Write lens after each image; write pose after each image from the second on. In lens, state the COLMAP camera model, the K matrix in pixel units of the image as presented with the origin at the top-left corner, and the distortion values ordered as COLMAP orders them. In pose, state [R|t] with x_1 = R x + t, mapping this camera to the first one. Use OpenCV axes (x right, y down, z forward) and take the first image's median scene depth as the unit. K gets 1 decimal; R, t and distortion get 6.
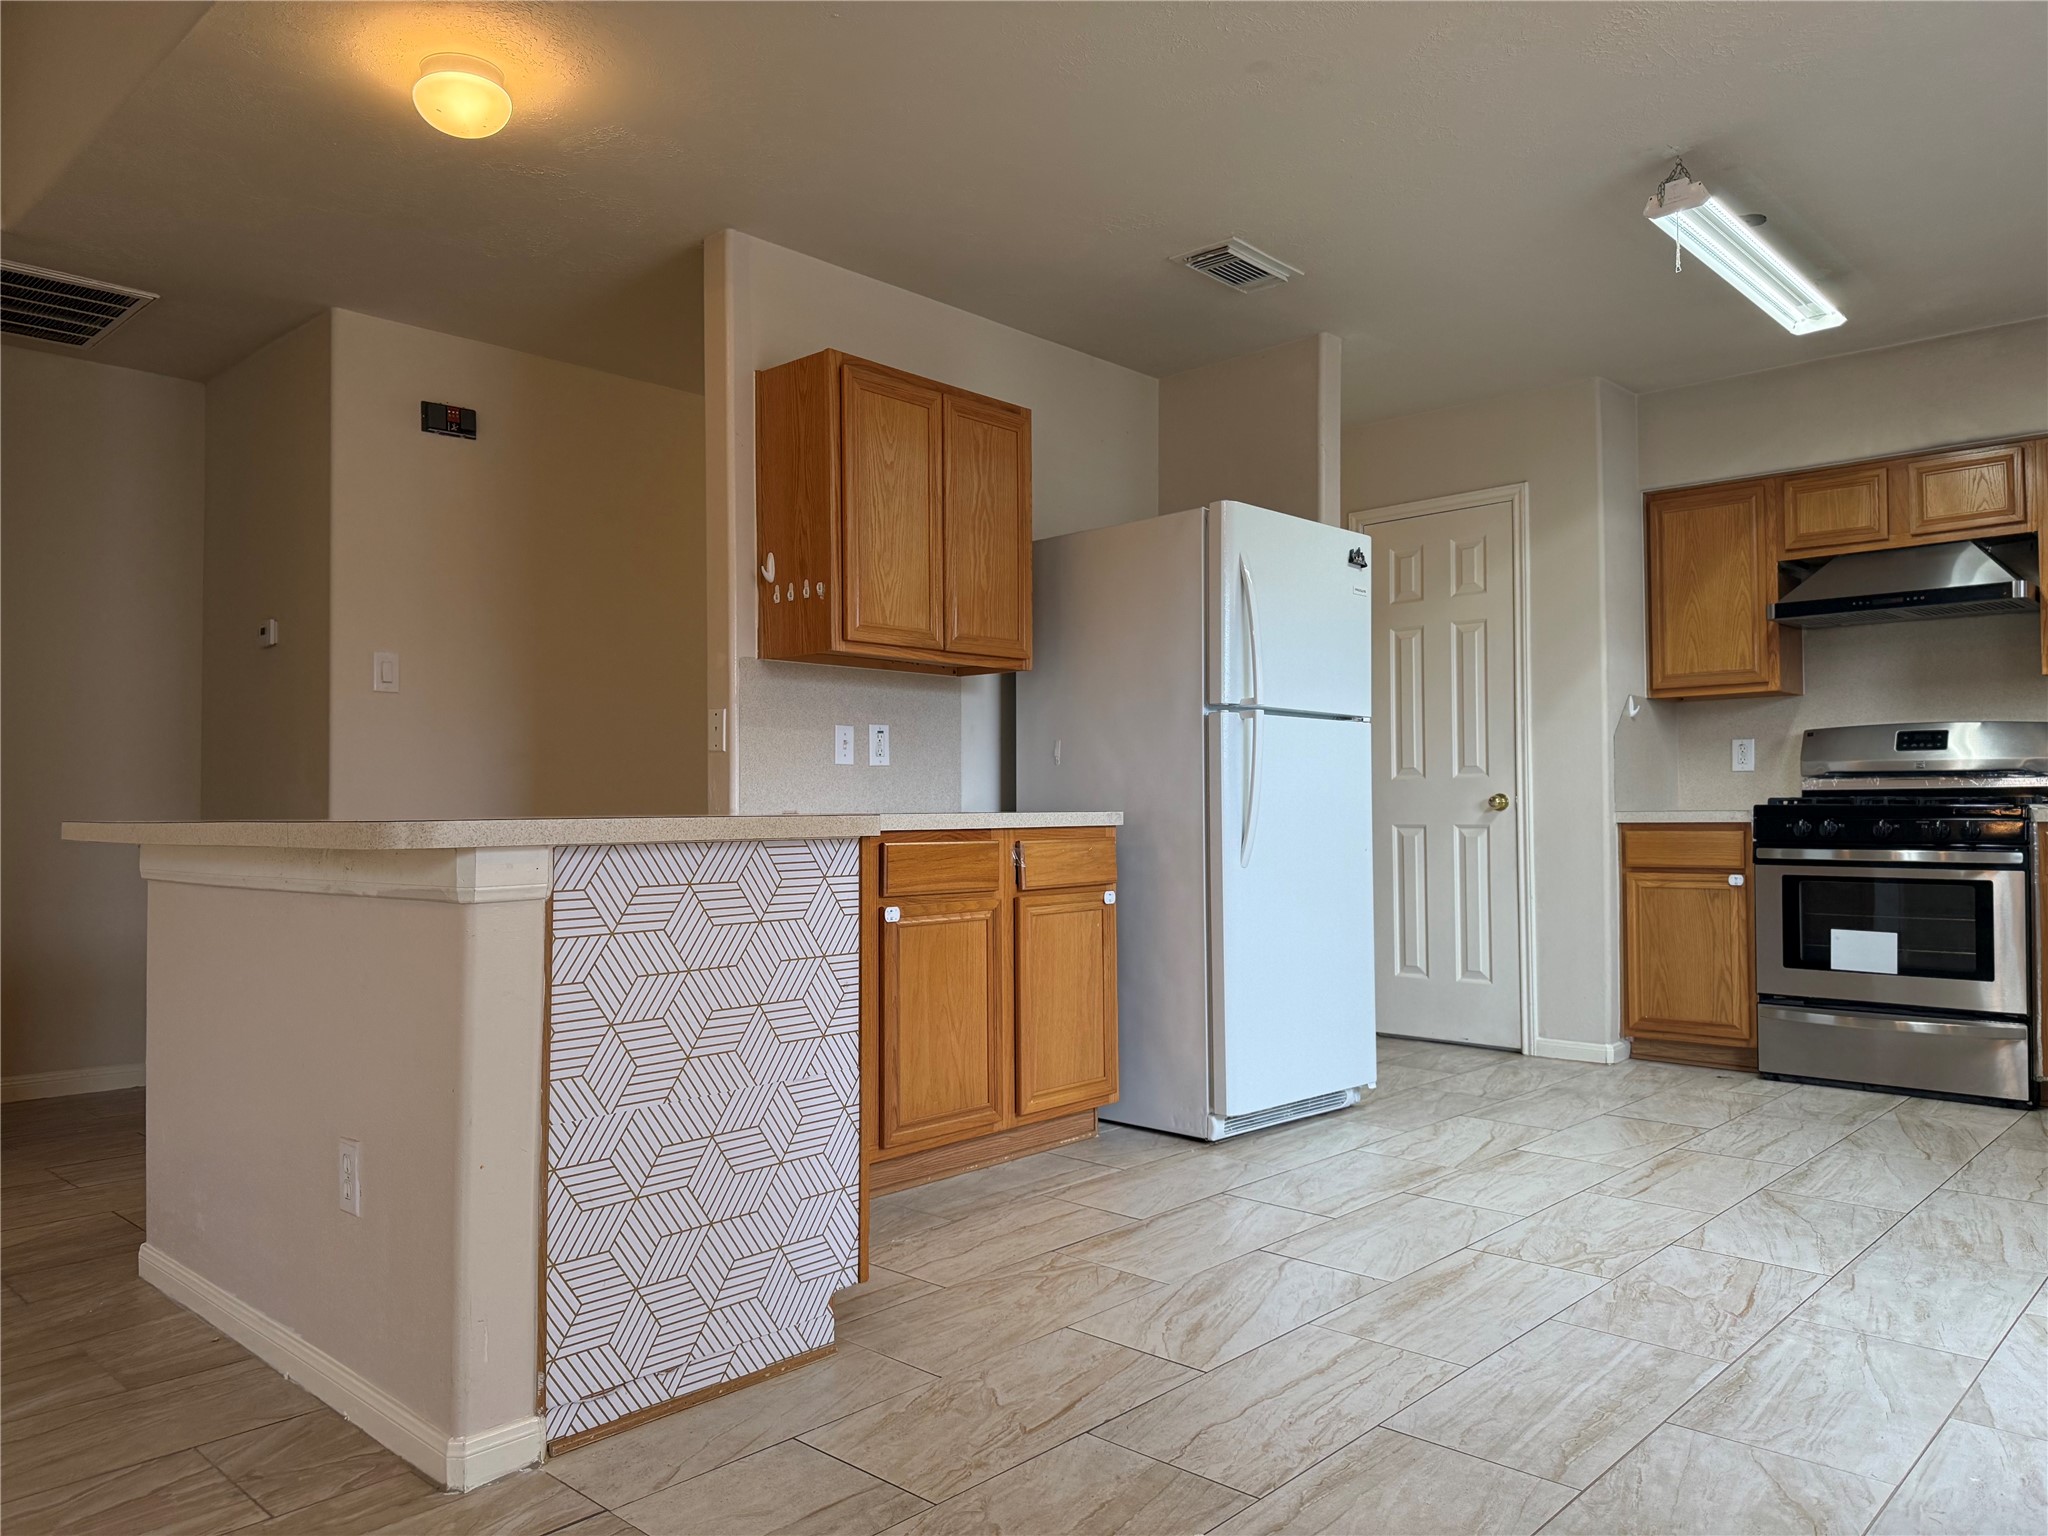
lens RADIAL K [[1449.2, 0, 1018.4], [0, 1449.2, 777.1], [0, 0, 1]] dist [0.069545, -0.075580]
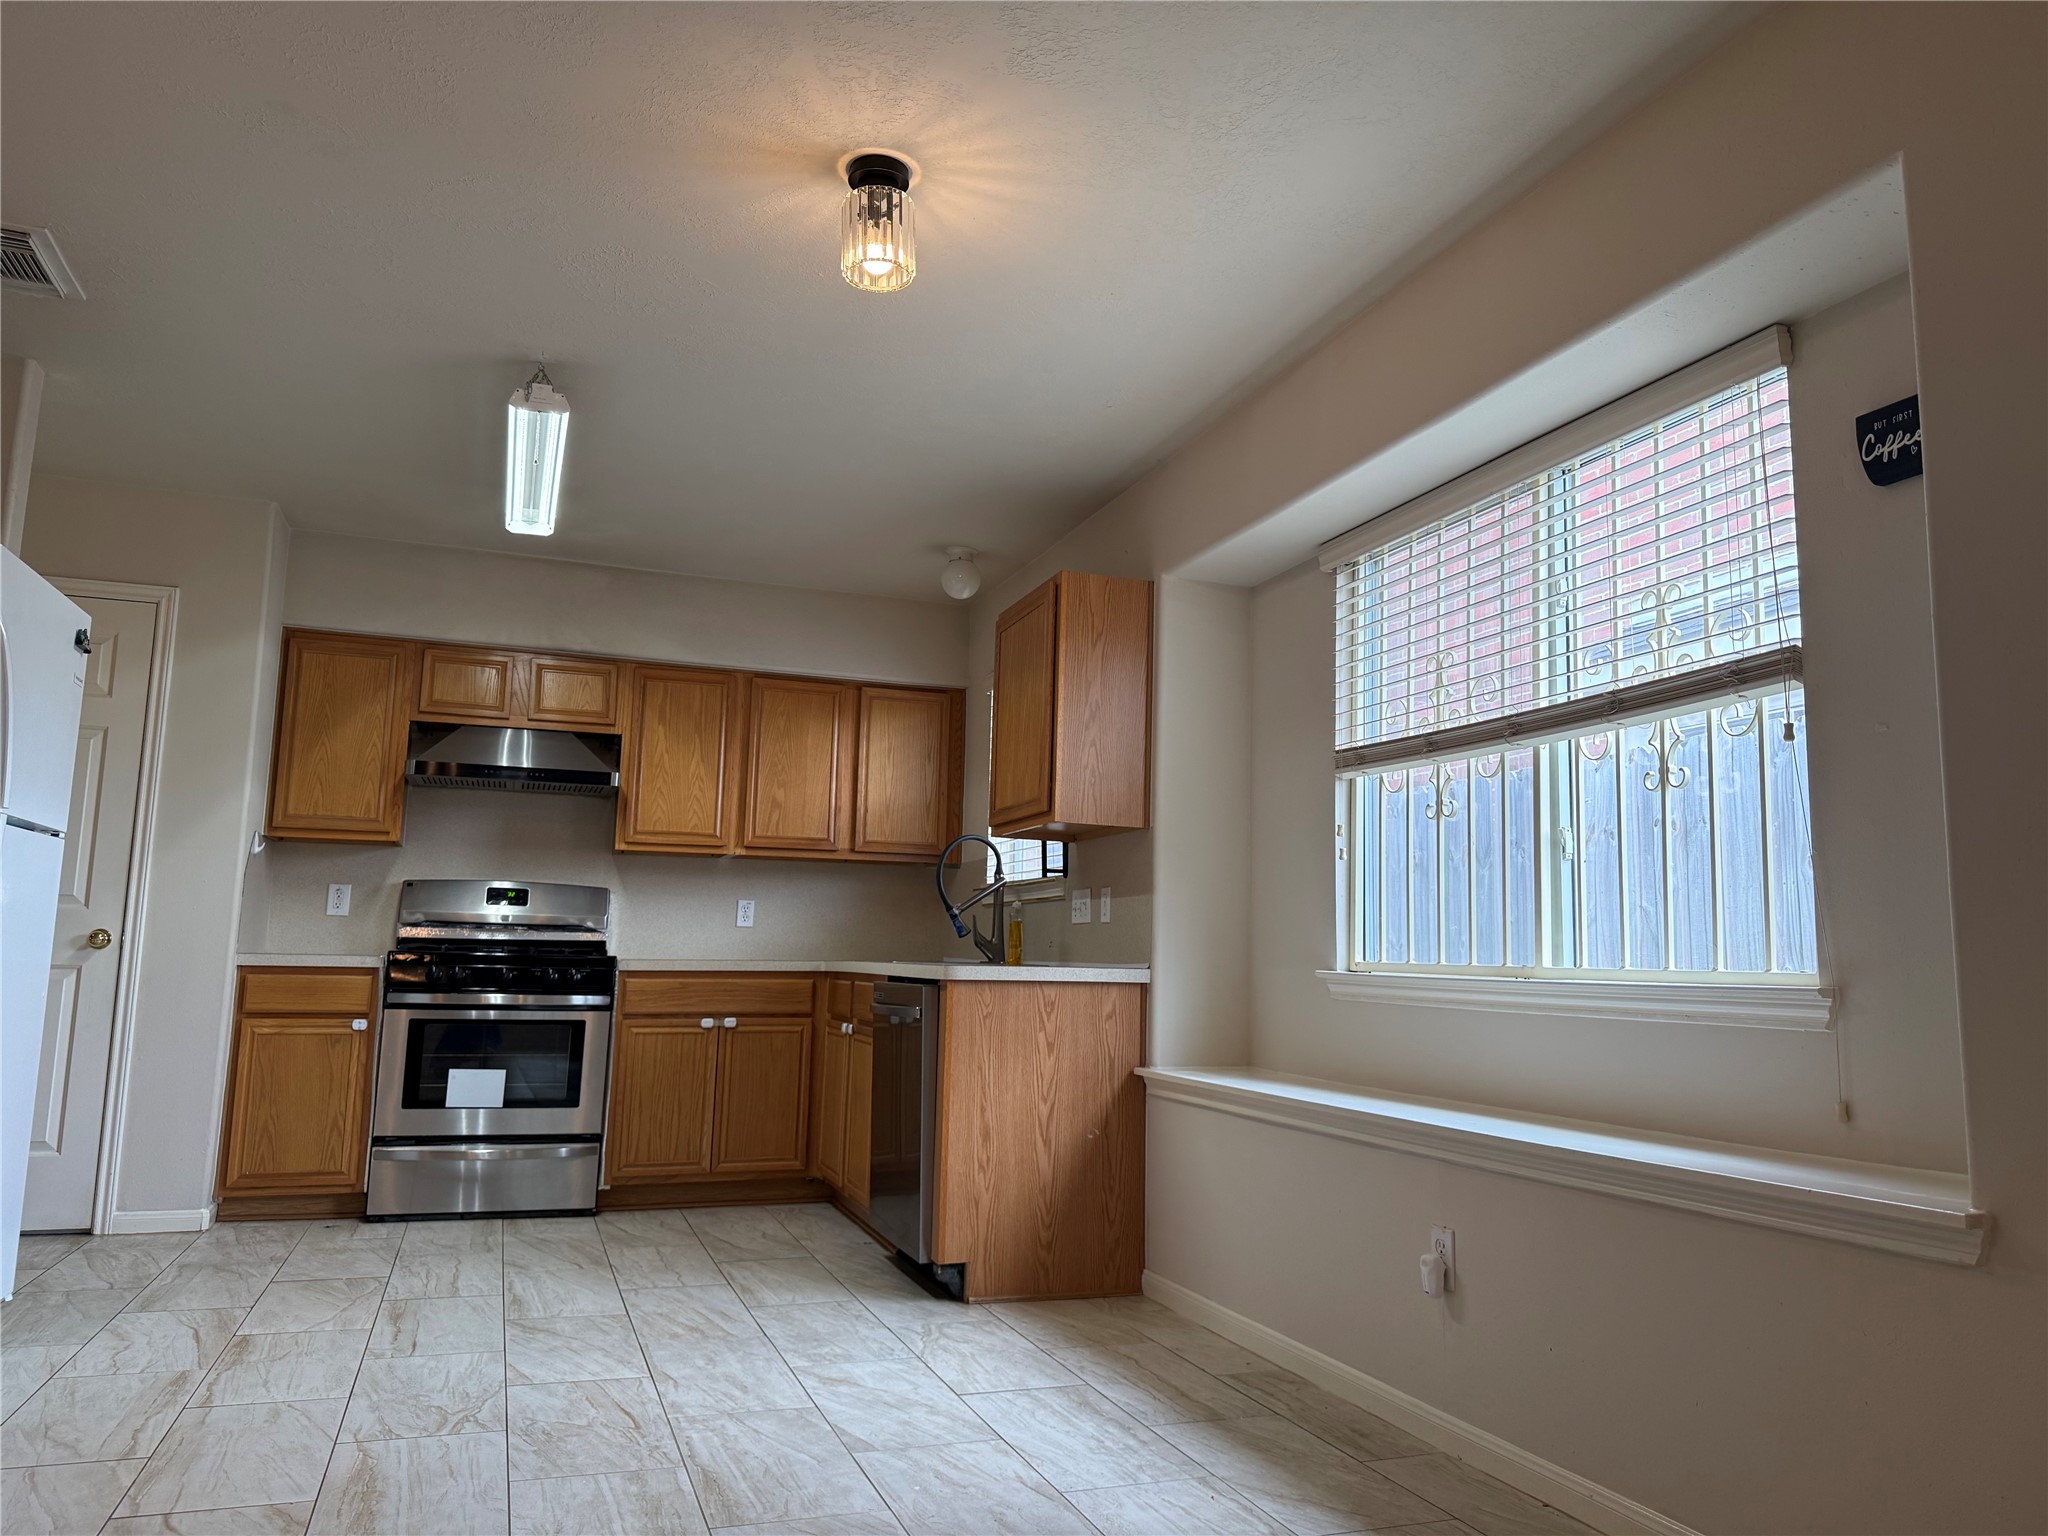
lens RADIAL K [[1449.2, 0, 1013.6], [0, 1449.2, 757.4], [0, 0, 1]] dist [0.069545, -0.075580]
pose [[0.467521, 0.143884, 0.872194, -0.263776], [-0.047746, 0.989334, -0.137615, 0.006801], [-0.882692, 0.022694, 0.469404, 0.151547]]
